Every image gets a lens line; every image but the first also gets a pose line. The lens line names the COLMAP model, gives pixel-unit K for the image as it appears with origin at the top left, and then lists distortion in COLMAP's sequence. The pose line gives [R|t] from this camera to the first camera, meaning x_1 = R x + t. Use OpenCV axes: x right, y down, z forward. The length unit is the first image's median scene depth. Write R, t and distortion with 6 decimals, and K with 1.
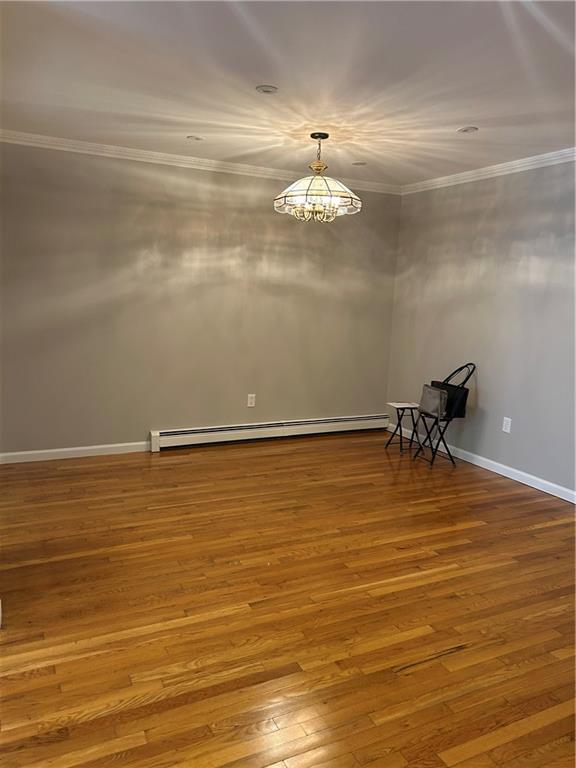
lens RADIAL K [[581.8, 0, 287.4], [0, 581.8, 384.1], [0, 0, 1]] dist [0.011139, -0.001375]
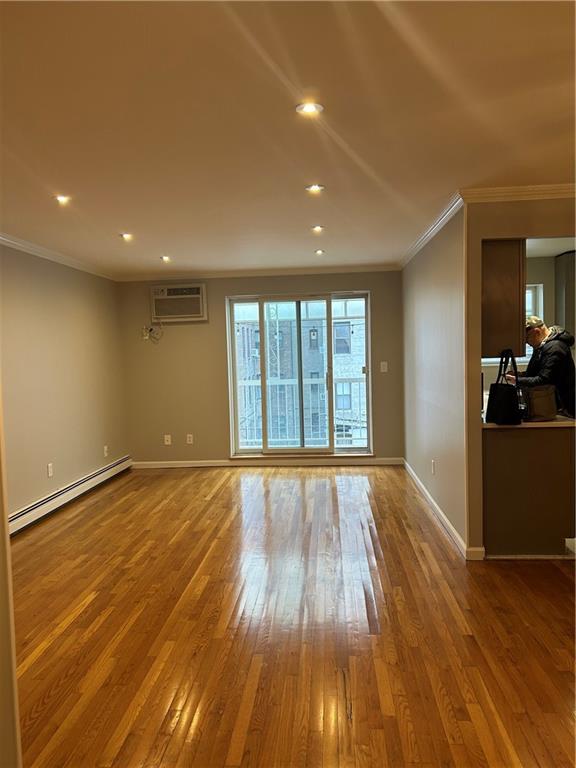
lens RADIAL K [[581.8, 0, 285.9], [0, 581.8, 382.4], [0, 0, 1]] dist [0.011139, -0.001375]
pose [[-0.501373, 0.033437, -0.864585, 1.135911], [-0.134183, 0.984158, 0.115874, -0.191286], [0.854763, 0.174109, -0.488944, 1.243852]]
